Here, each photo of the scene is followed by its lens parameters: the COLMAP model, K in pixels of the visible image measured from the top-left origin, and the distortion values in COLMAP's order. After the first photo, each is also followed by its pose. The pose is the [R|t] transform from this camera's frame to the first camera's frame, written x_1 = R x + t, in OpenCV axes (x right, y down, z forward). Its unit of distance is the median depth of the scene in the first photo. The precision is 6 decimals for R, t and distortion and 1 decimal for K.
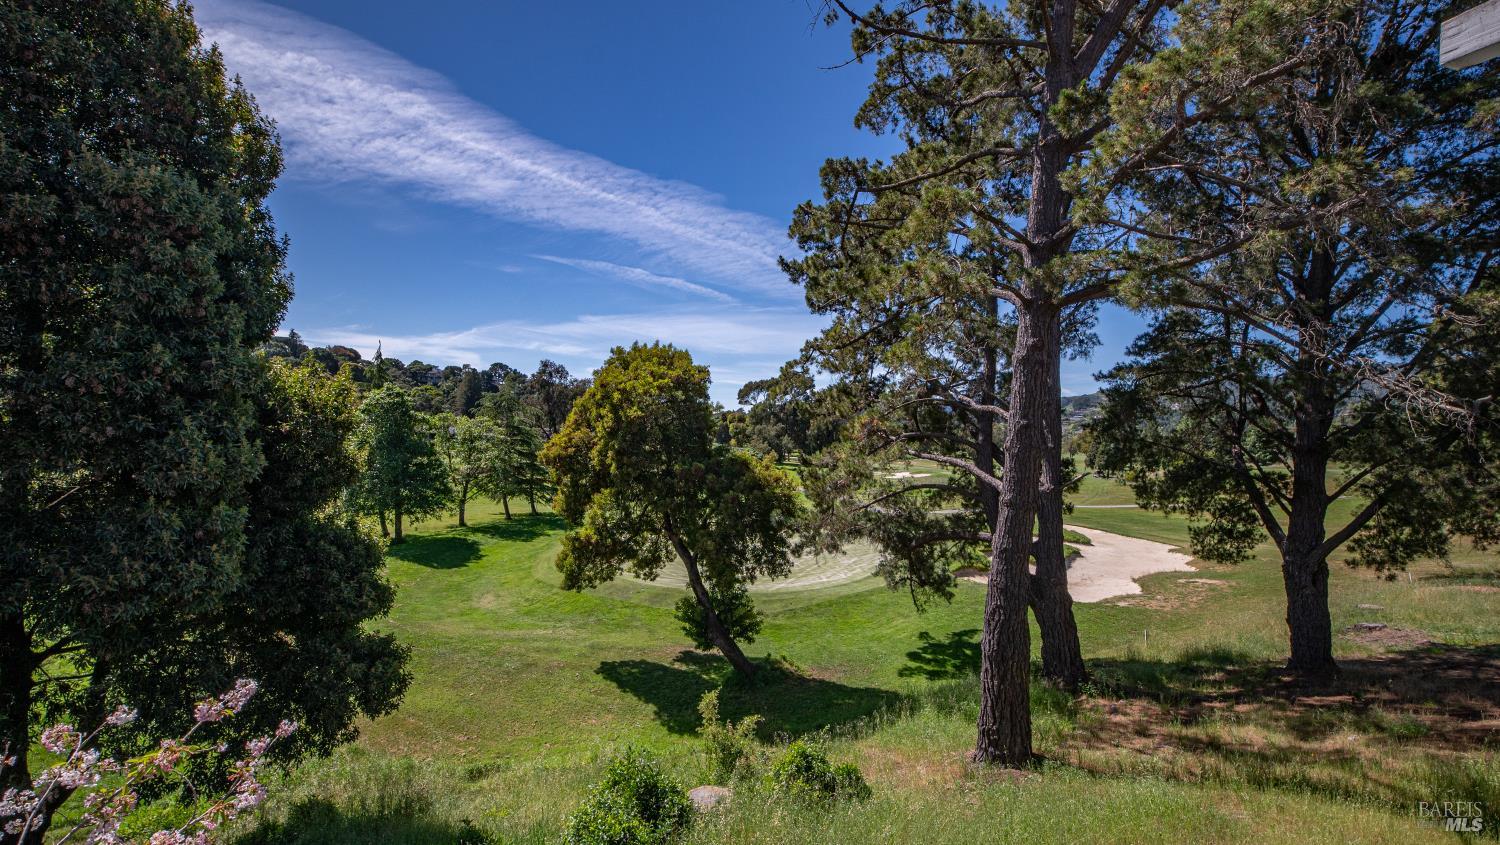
lens RADIAL K [[676.8, 0, 738.0], [0, 676.8, 428.5], [0, 0, 1]] dist [-0.000435, -0.001353]
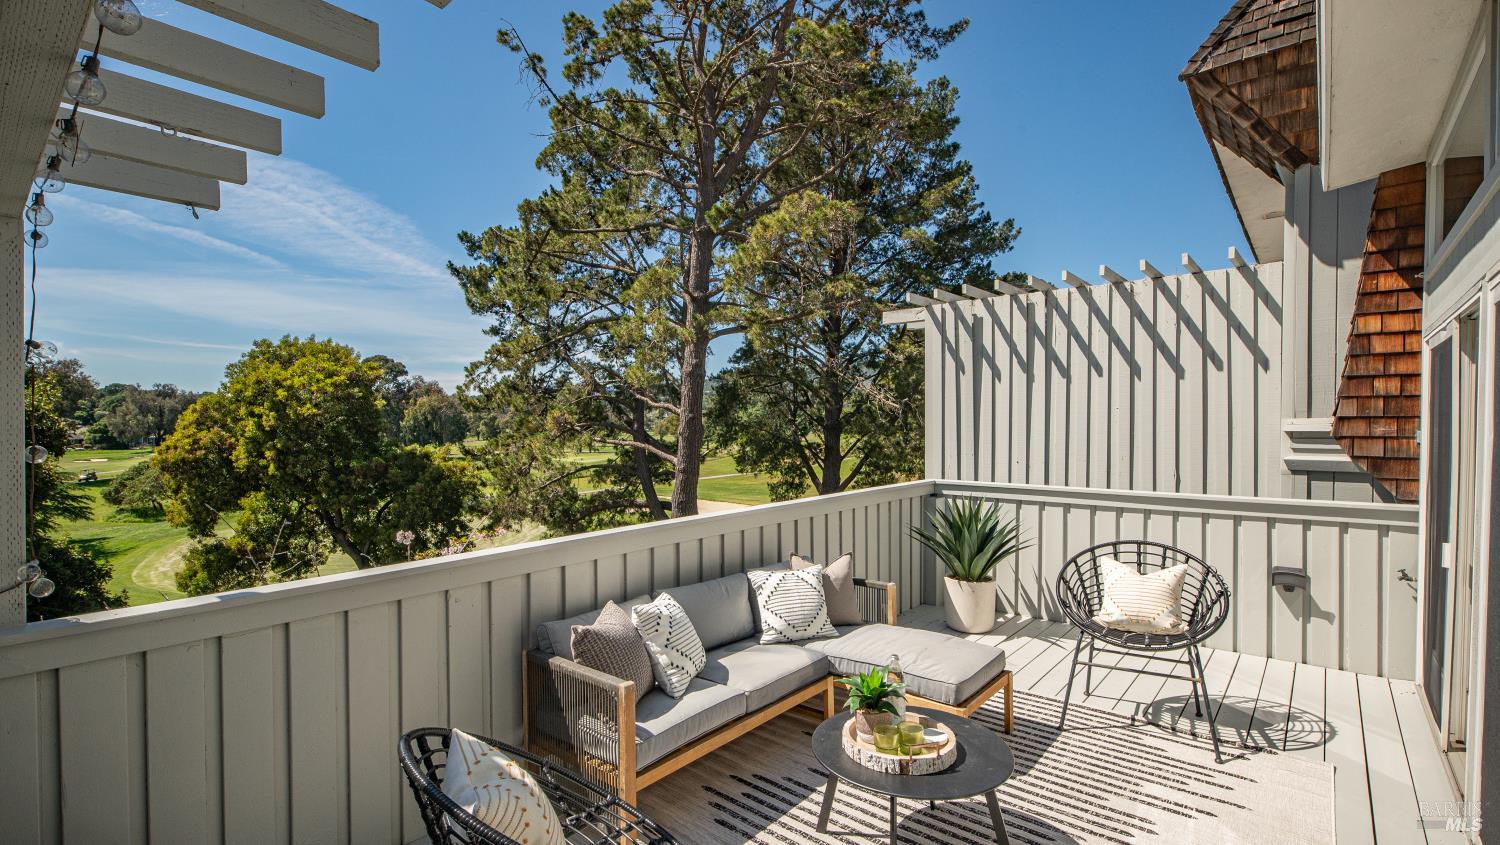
lens RADIAL K [[673.8, 0, 749.0], [0, 673.8, 432.1], [0, 0, 1]] dist [0.001420, -0.000028]
pose [[0.829061, -0.035006, 0.558061, -0.165395], [0.021380, 0.999293, 0.030920, -0.008620], [-0.558749, -0.013703, 0.829224, -0.166923]]
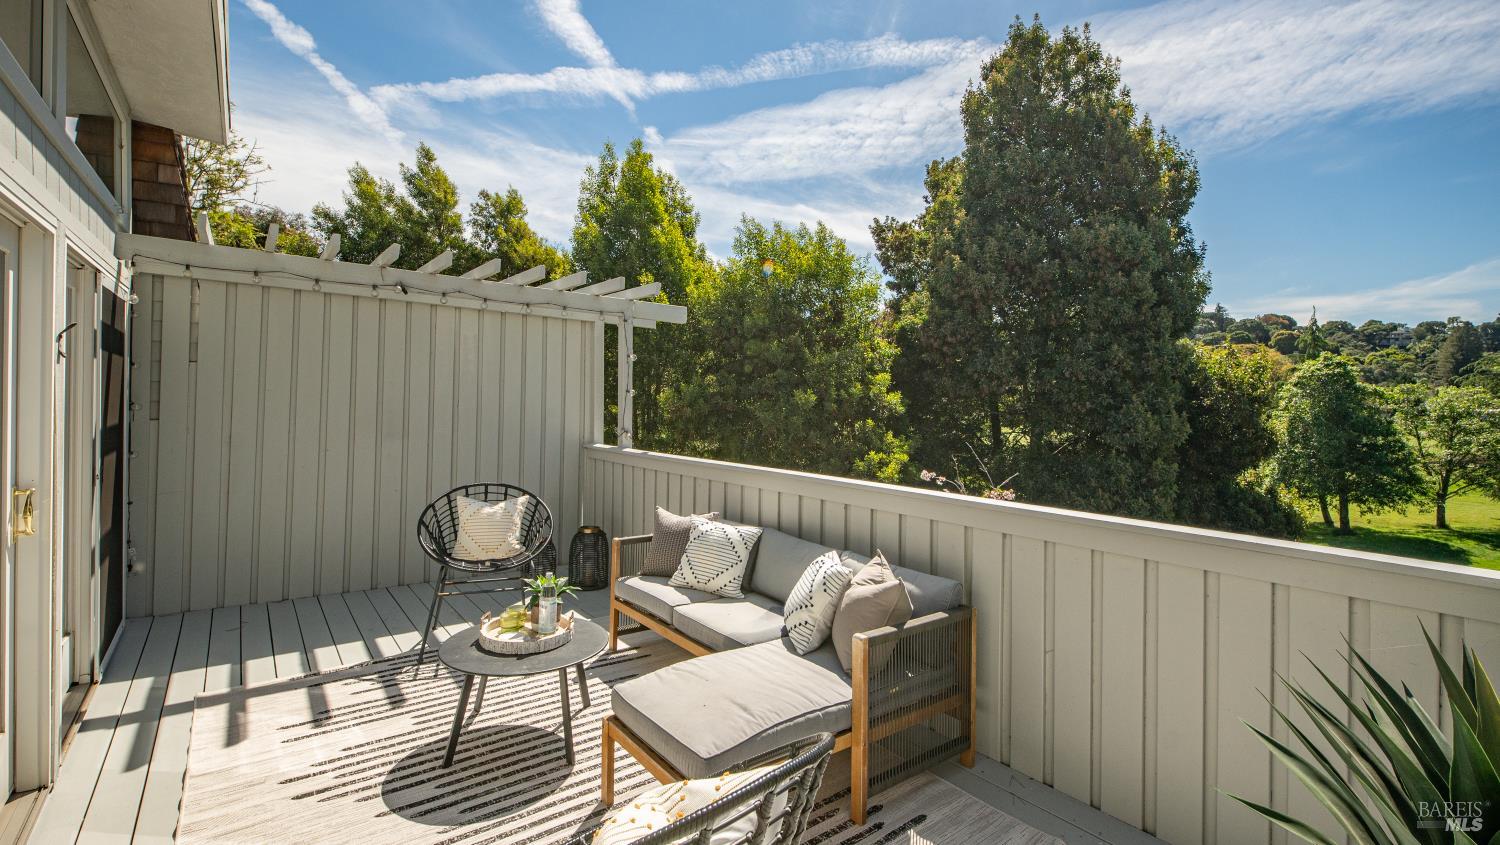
lens RADIAL K [[678.4, 0, 747.7], [0, 678.4, 387.3], [0, 0, 1]] dist [-0.000787, -0.000739]
pose [[0.370257, -0.026576, -0.928549, 0.070823], [0.004027, 0.999627, -0.027004, 0.000630], [0.928921, 0.006259, 0.370226, -0.096789]]
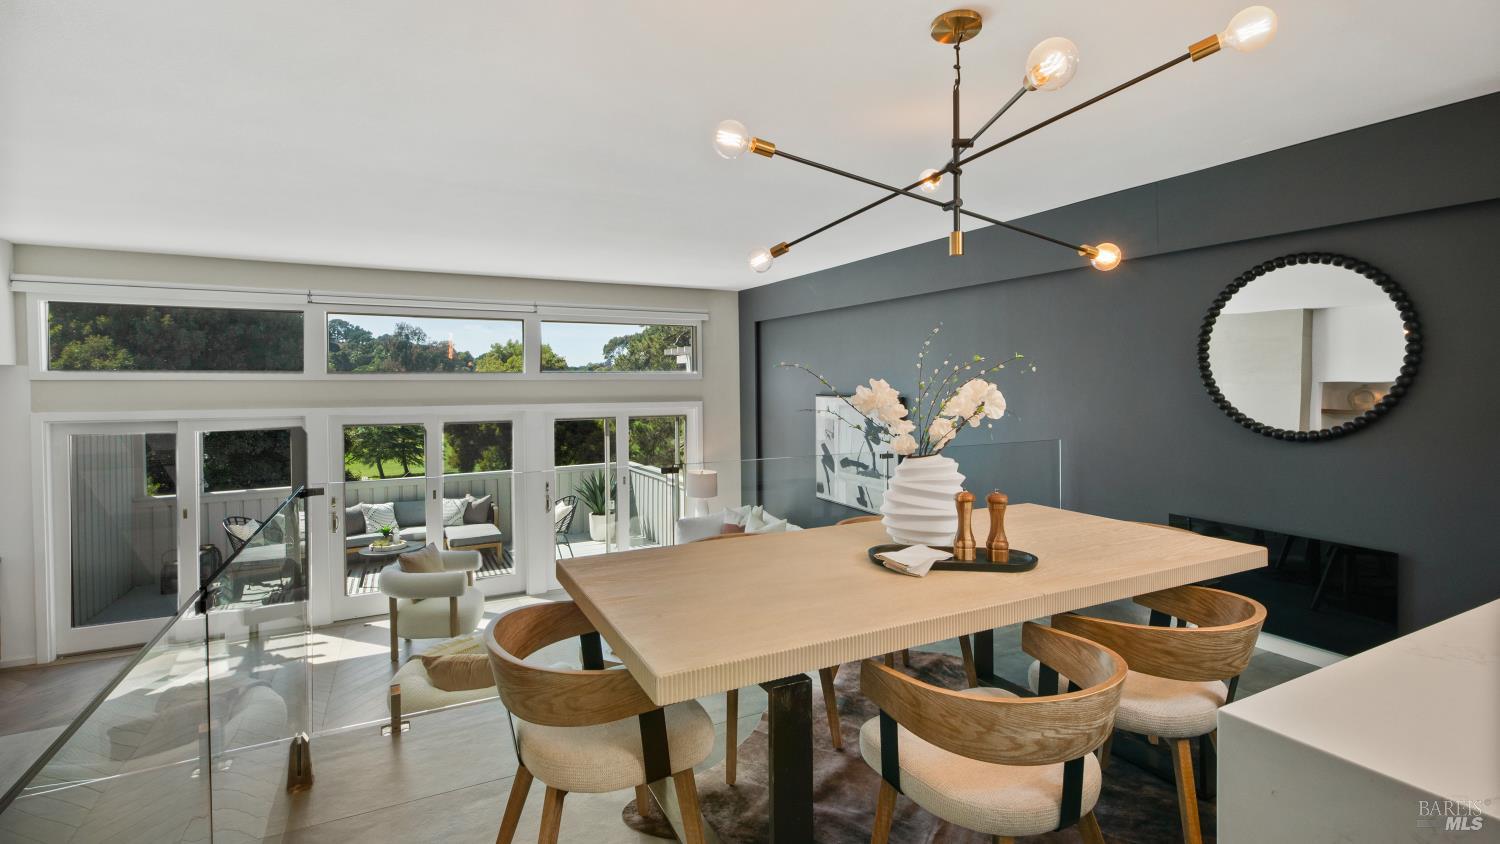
lens RADIAL K [[672.9, 0, 750.9], [0, 672.9, 393.1], [0, 0, 1]] dist [0.021087, -0.019178]
pose [[0.977334, -0.036288, 0.208569, 0.044177], [0.031761, 0.999182, 0.025017, -0.042525], [-0.209307, -0.017825, 0.977688, -0.511286]]
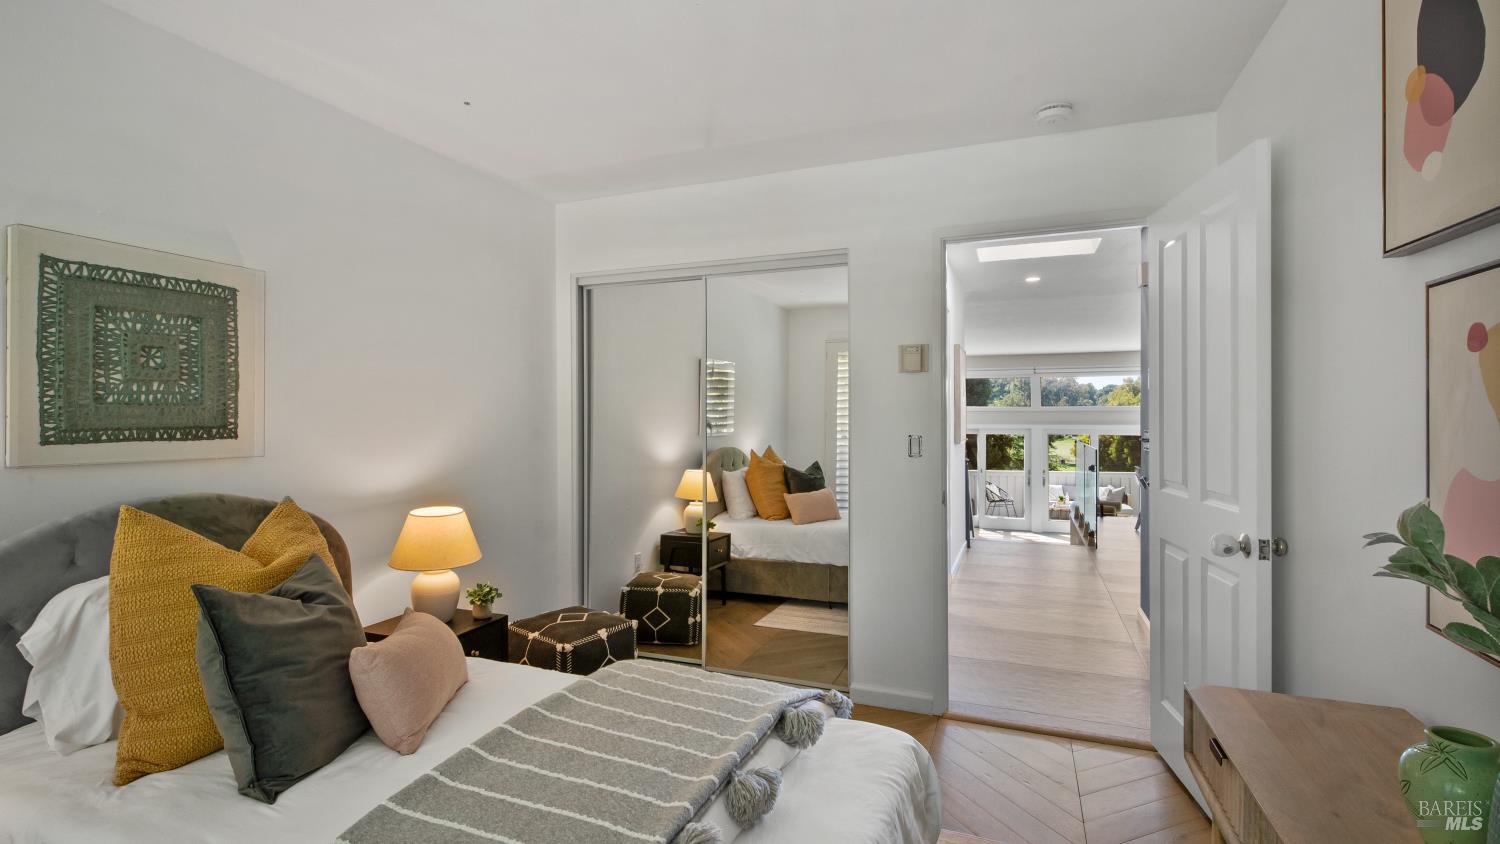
lens RADIAL K [[686.9, 0, 750.0], [0, 686.9, 422.0], [0, 0, 1]] dist [-0.000846, -0.000254]
pose [[0.798487, -0.022144, -0.601605, 0.083207], [0.022834, 0.999718, -0.006491, -0.038002], [0.601579, -0.008554, 0.798767, -0.824703]]
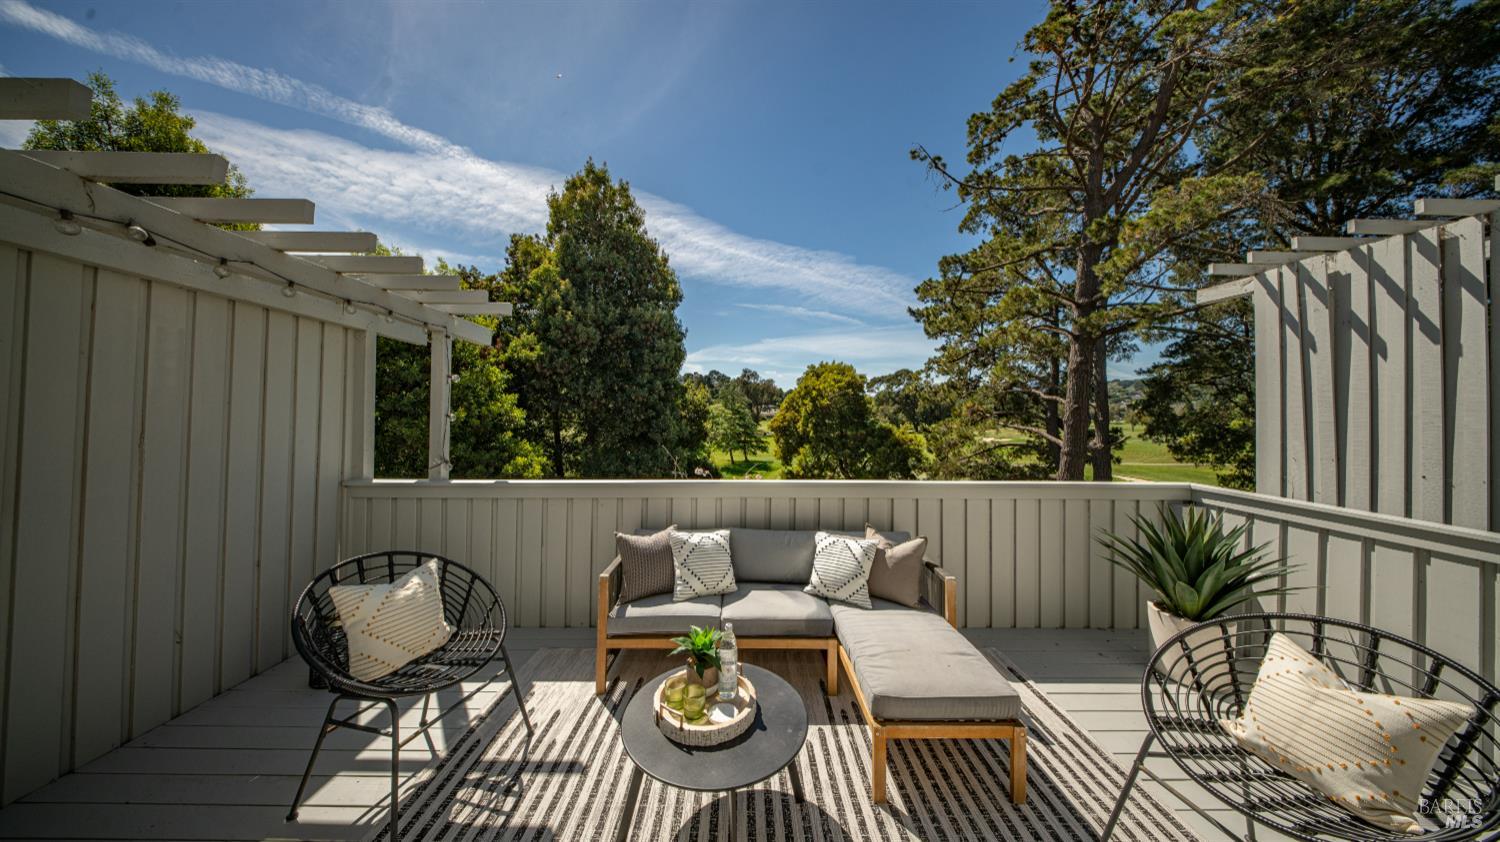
lens RADIAL K [[438.8, 0, 743.9], [0, 438.8, 401.0], [0, 0, 1]] dist [-0.000223, -0.000089]
pose [[0.964059, -0.017403, -0.265117, -0.052256], [0.012628, 0.999726, -0.019702, -0.006171], [0.265388, 0.015646, 0.964015, -0.165525]]
